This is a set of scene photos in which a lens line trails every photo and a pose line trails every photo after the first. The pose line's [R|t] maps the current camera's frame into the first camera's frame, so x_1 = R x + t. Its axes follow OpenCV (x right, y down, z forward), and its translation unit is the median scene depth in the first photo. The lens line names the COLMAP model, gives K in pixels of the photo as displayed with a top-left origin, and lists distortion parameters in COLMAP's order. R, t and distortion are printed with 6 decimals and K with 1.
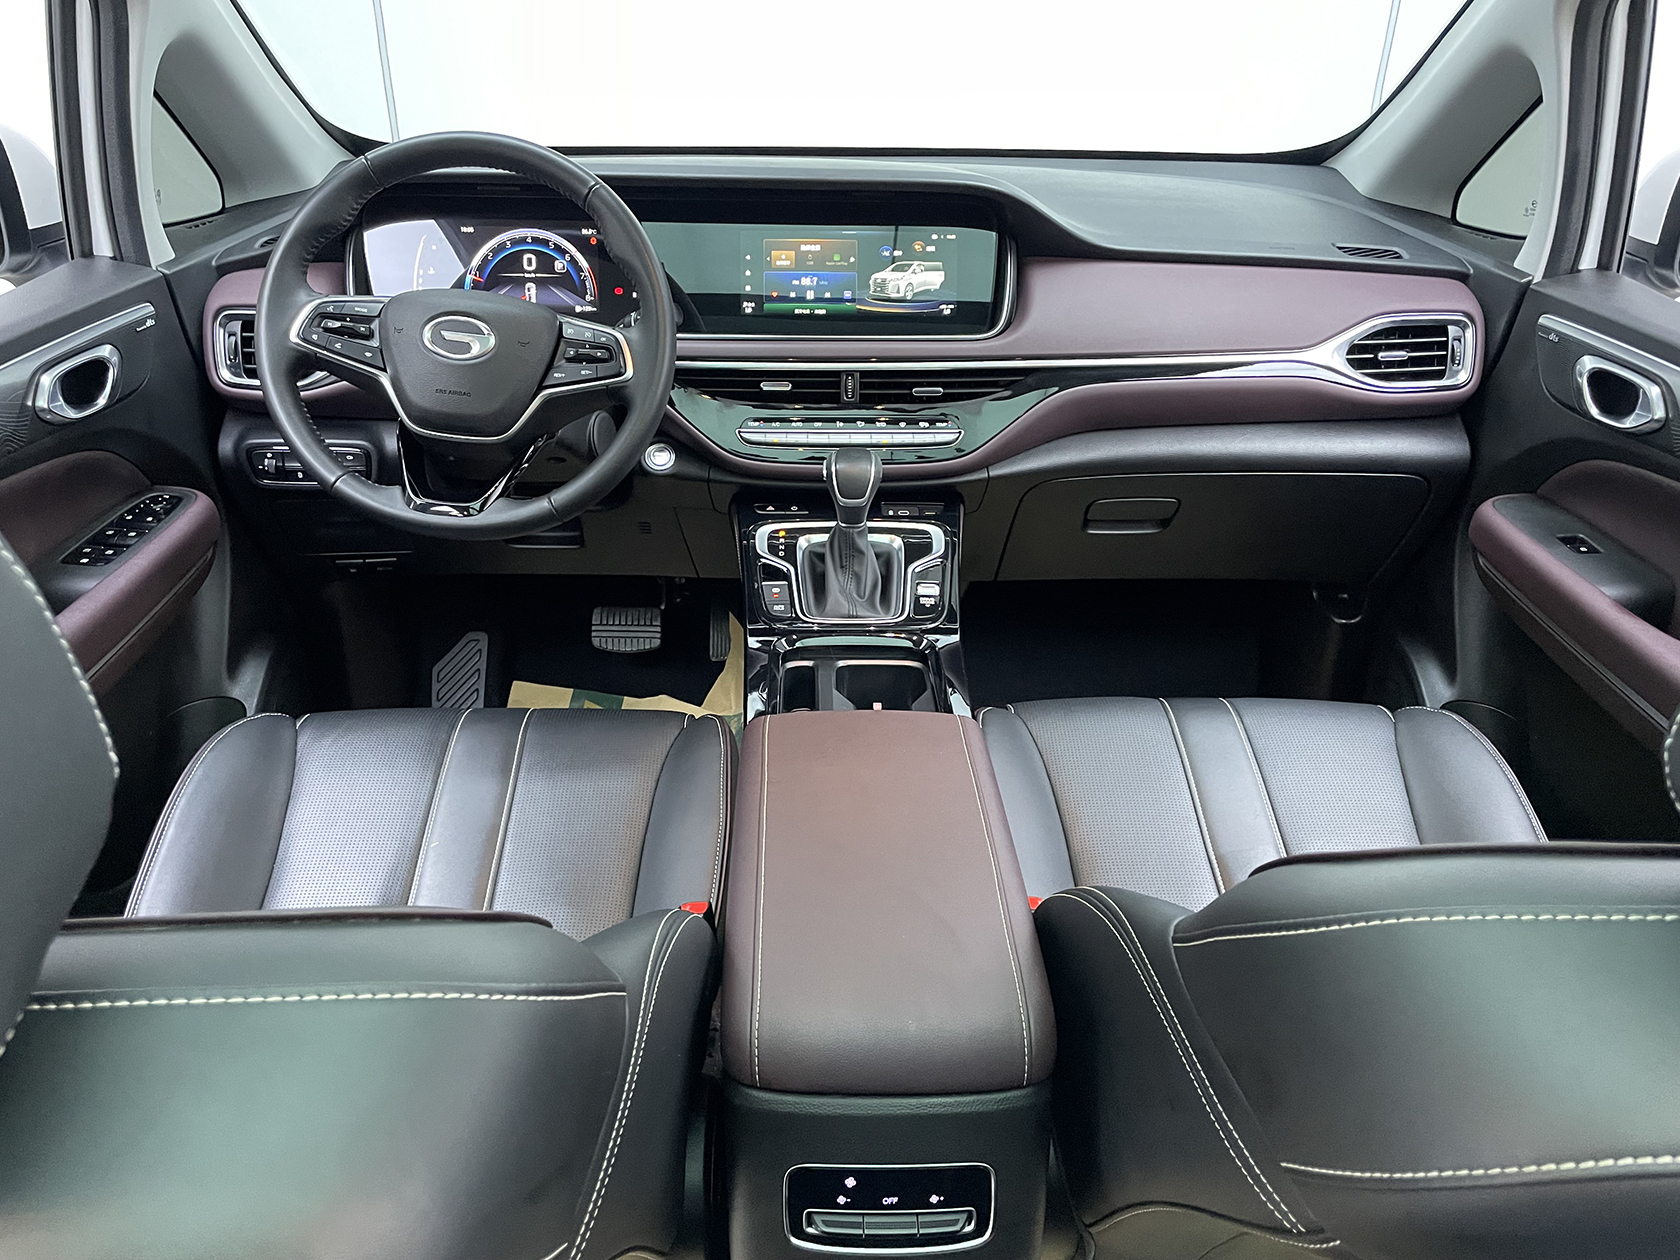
lens RADIAL K [[1276.1, 0, 830.3], [0, 1276.1, 659.4], [0, 0, 1]] dist [0.091642, -0.131620]
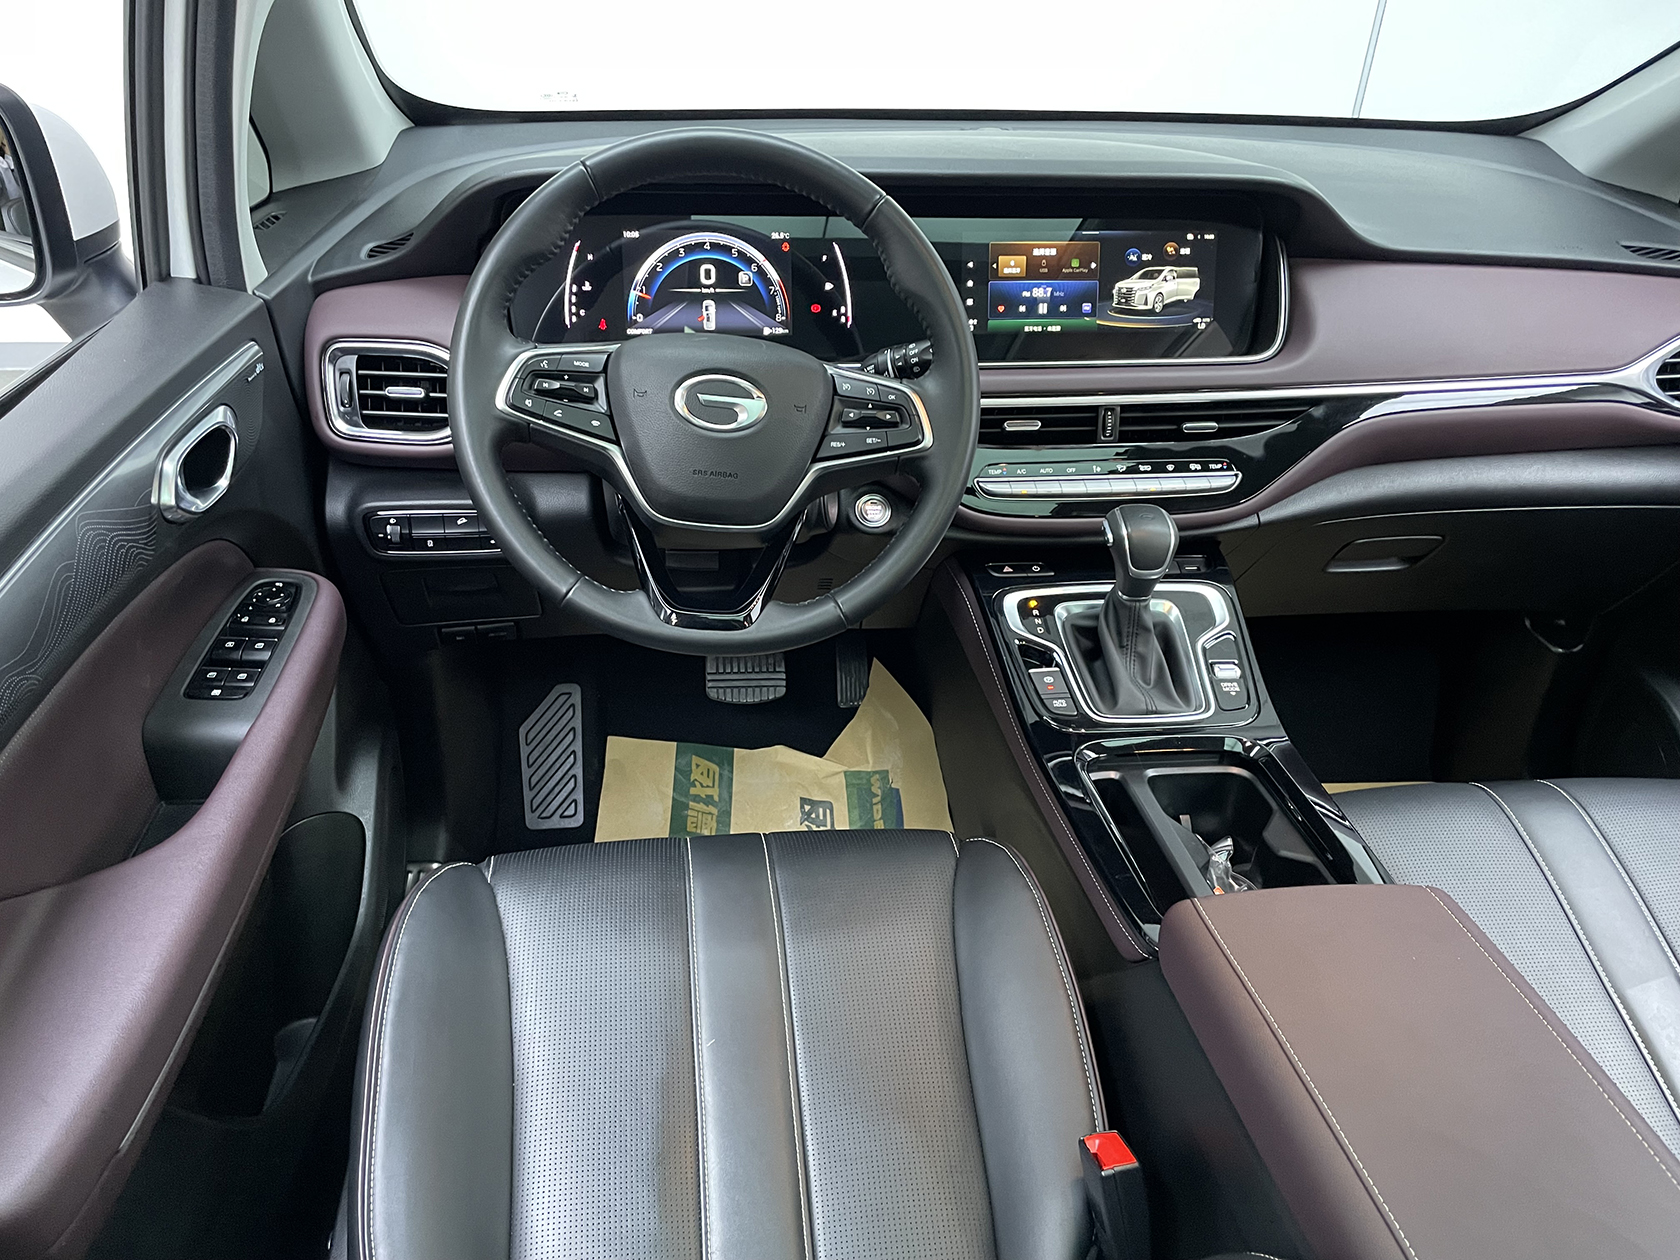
lens RADIAL K [[1275.5, 0, 820.6], [0, 1275.5, 659.1], [0, 0, 1]] dist [0.096964, -0.134650]
pose [[0.995130, -0.034615, 0.092291, -0.252171], [0.029173, 0.997791, 0.059678, -0.115071], [-0.094153, -0.056695, 0.993942, 0.178085]]
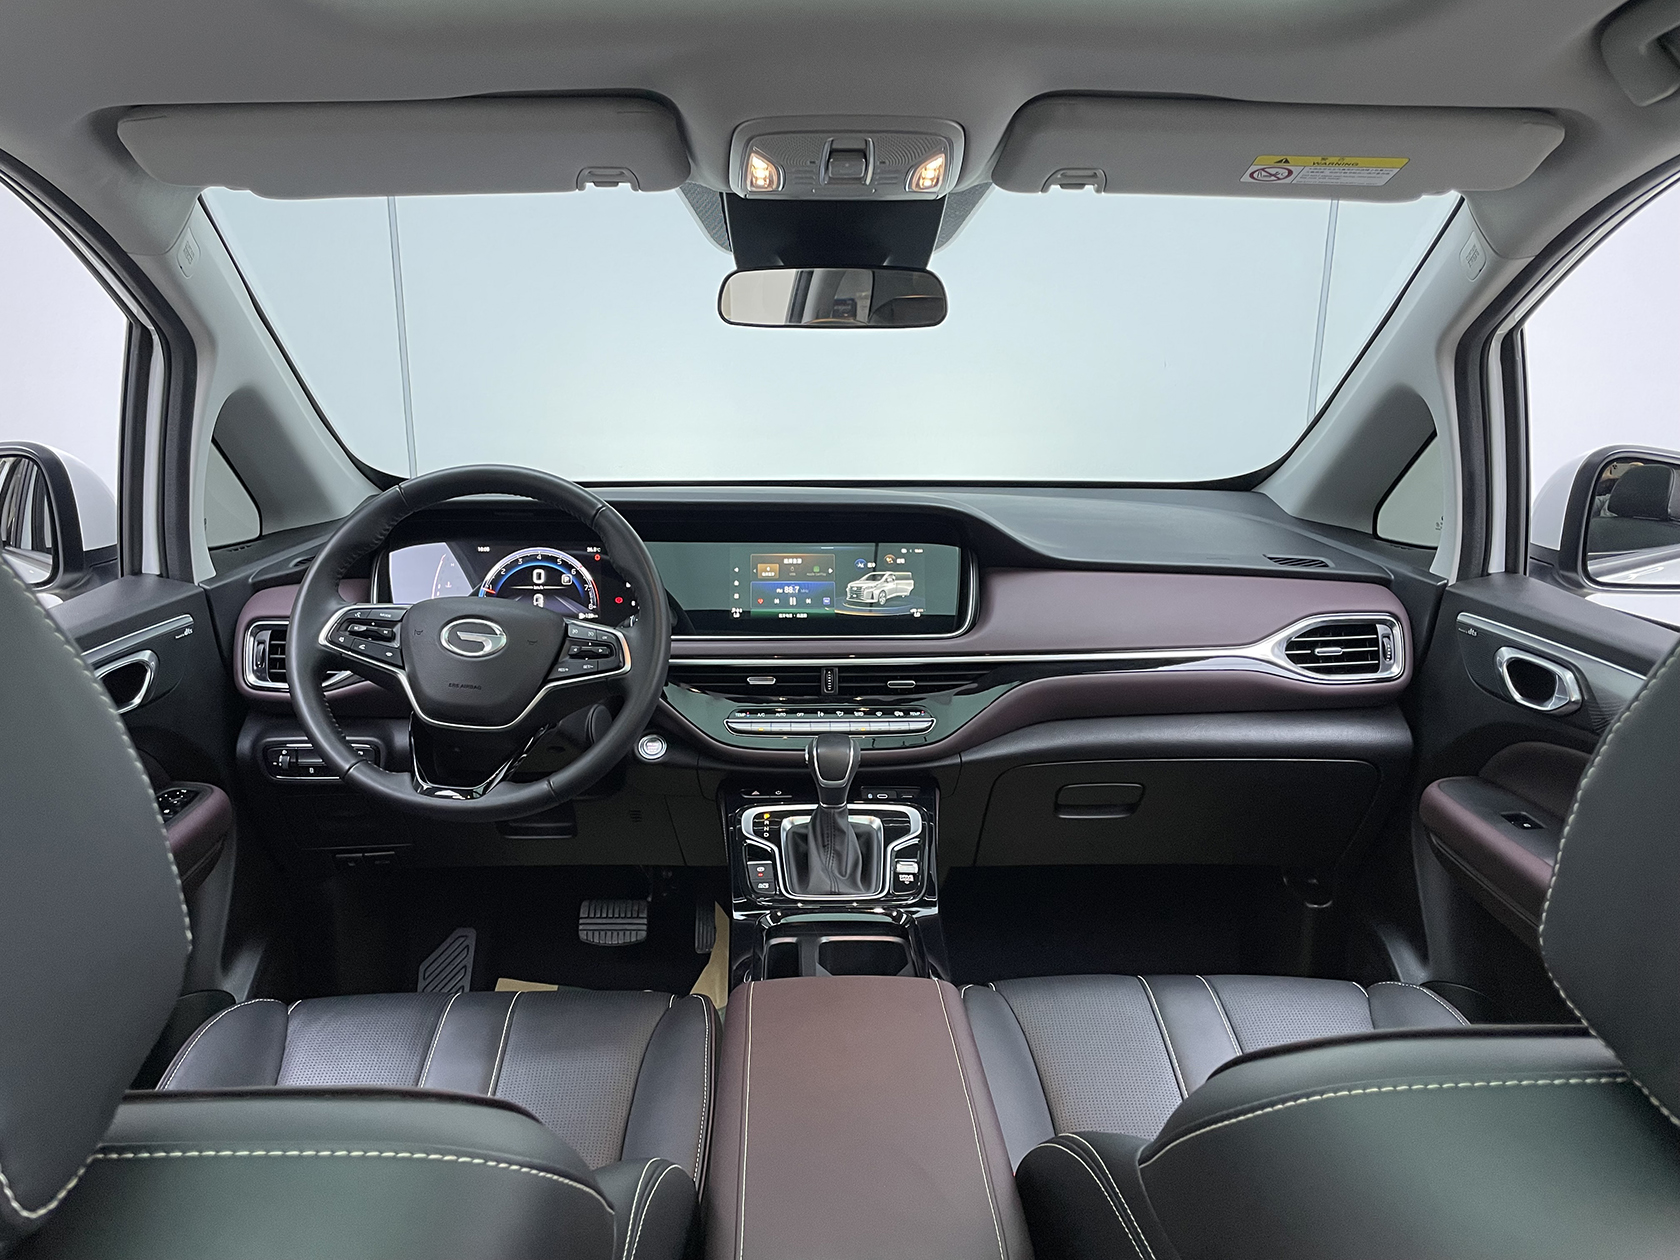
lens RADIAL K [[1275.5, 0, 820.6], [0, 1275.5, 659.1], [0, 0, 1]] dist [0.096964, -0.134650]
pose [[0.999942, -0.009886, 0.004252, 0.003336], [0.010625, 0.969708, -0.244036, 0.032638], [-0.001711, 0.244067, 0.969757, -0.050445]]
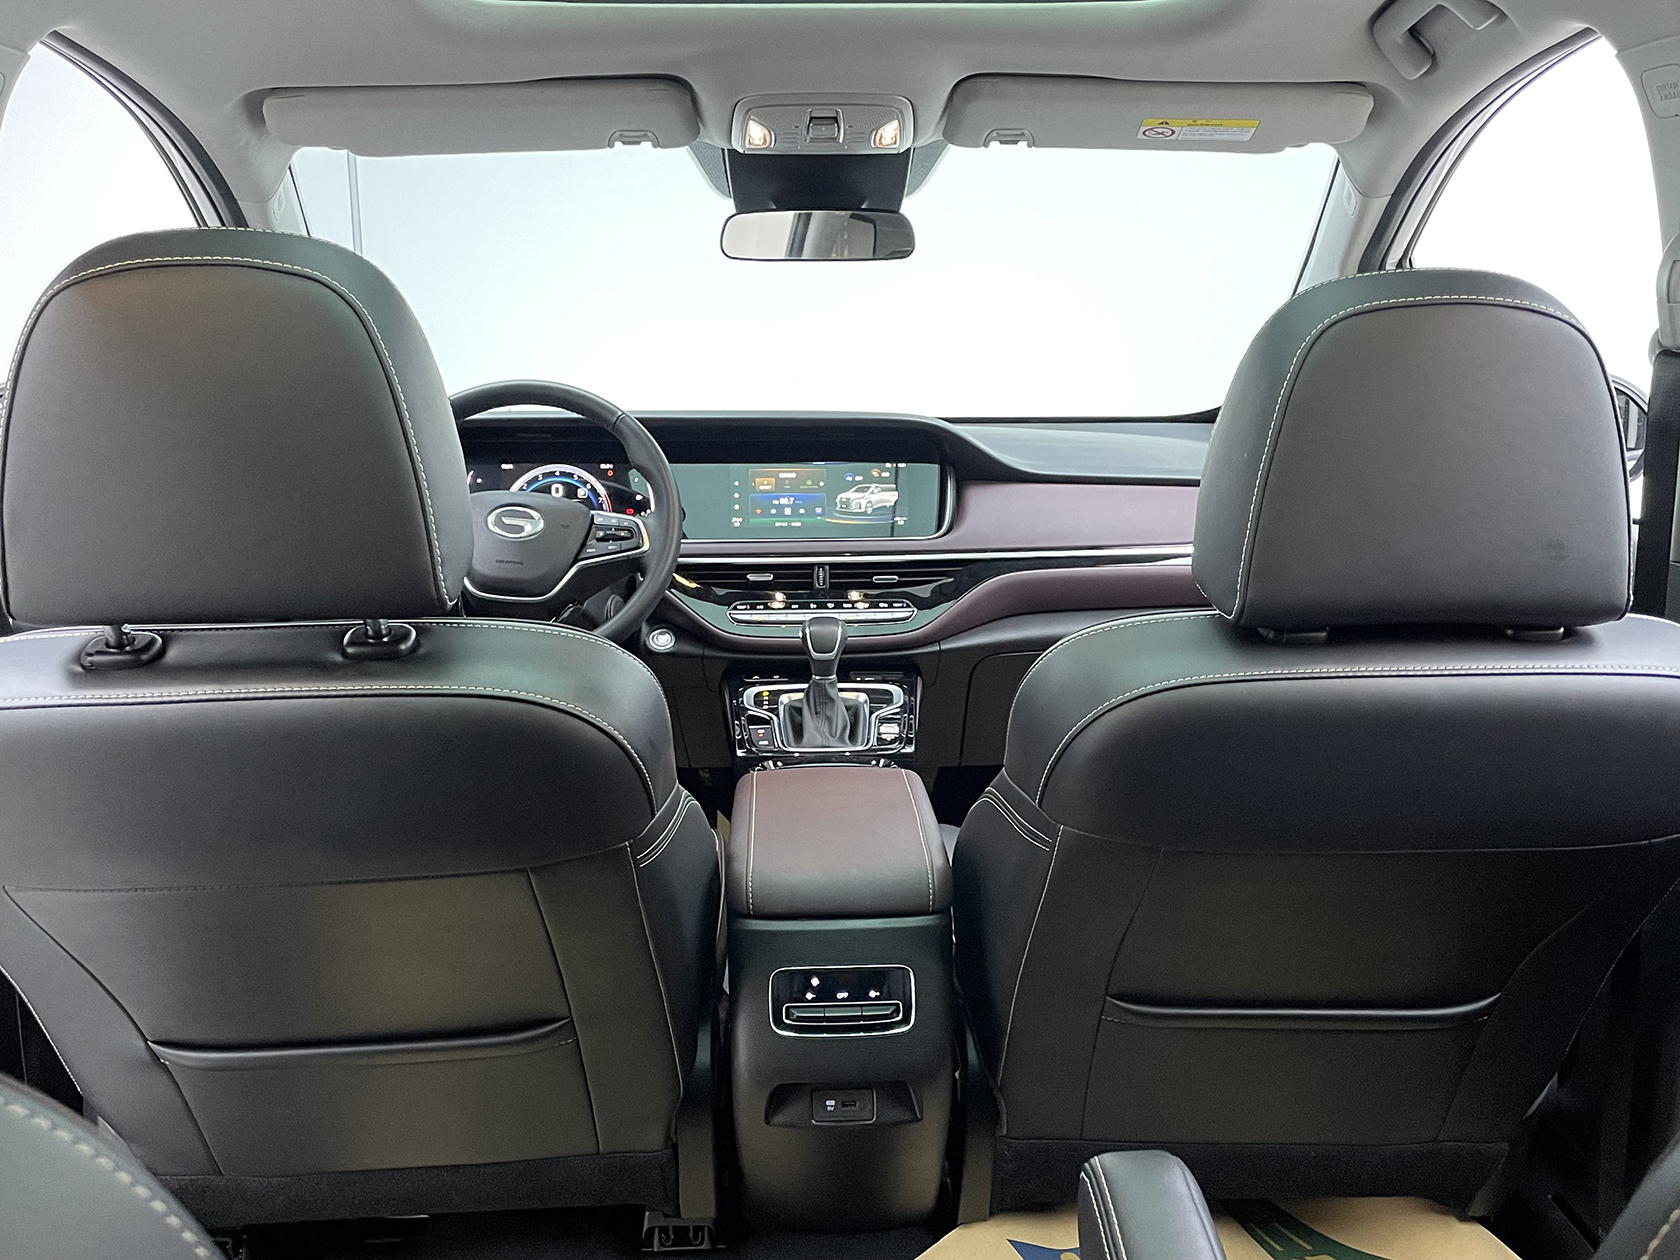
lens RADIAL K [[1614.4, 0, 850.6], [0, 1614.4, 641.1], [0, 0, 1]] dist [0.093242, -0.008100]
pose [[0.999665, -0.019954, 0.016501, 0.016758], [0.023879, 0.956878, -0.289508, 0.286650], [-0.010012, 0.289805, 0.957033, -0.441202]]
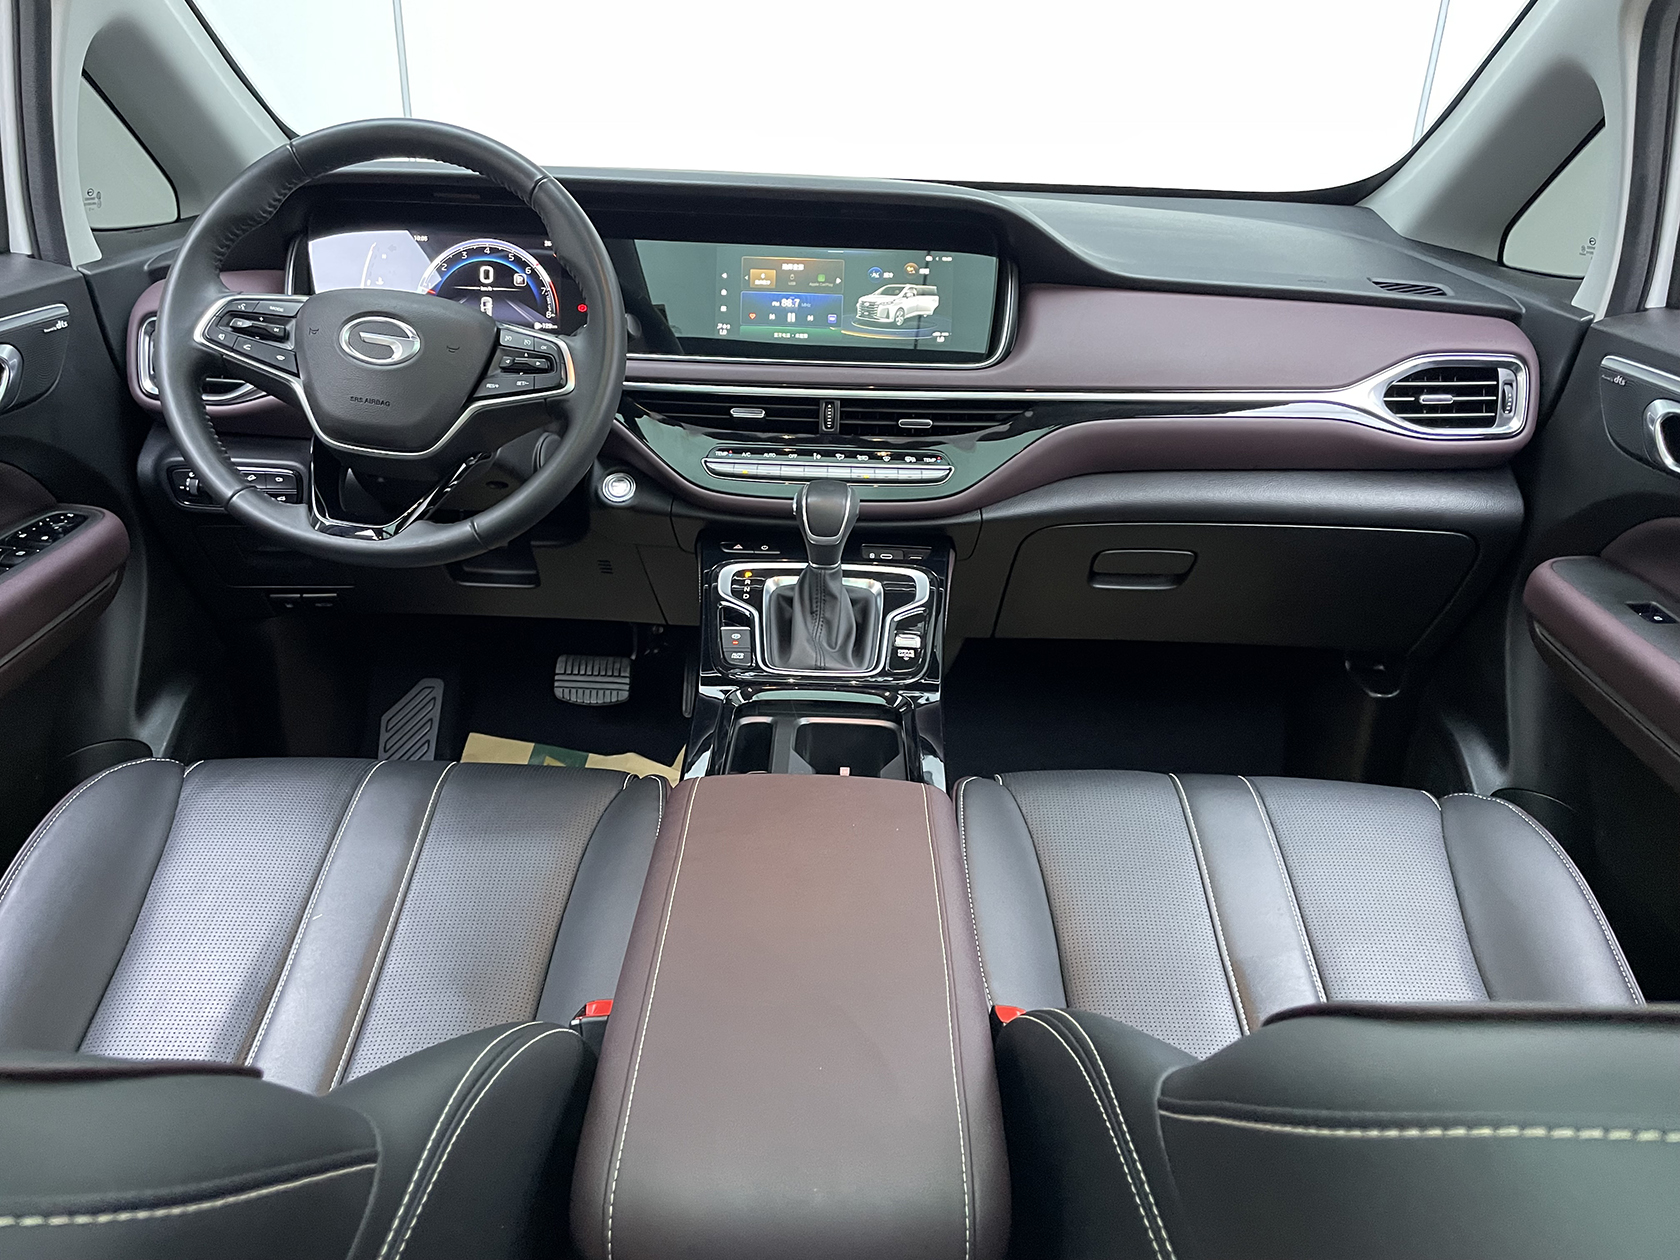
lens RADIAL K [[1277.7, 0, 825.9], [0, 1277.7, 635.4], [0, 0, 1]] dist [0.094356, -0.138815]
pose [[0.999289, 0.030110, -0.022676, 0.037831], [-0.031626, 0.997062, -0.069760, 0.004858], [0.020509, 0.070427, 0.997306, 0.108618]]
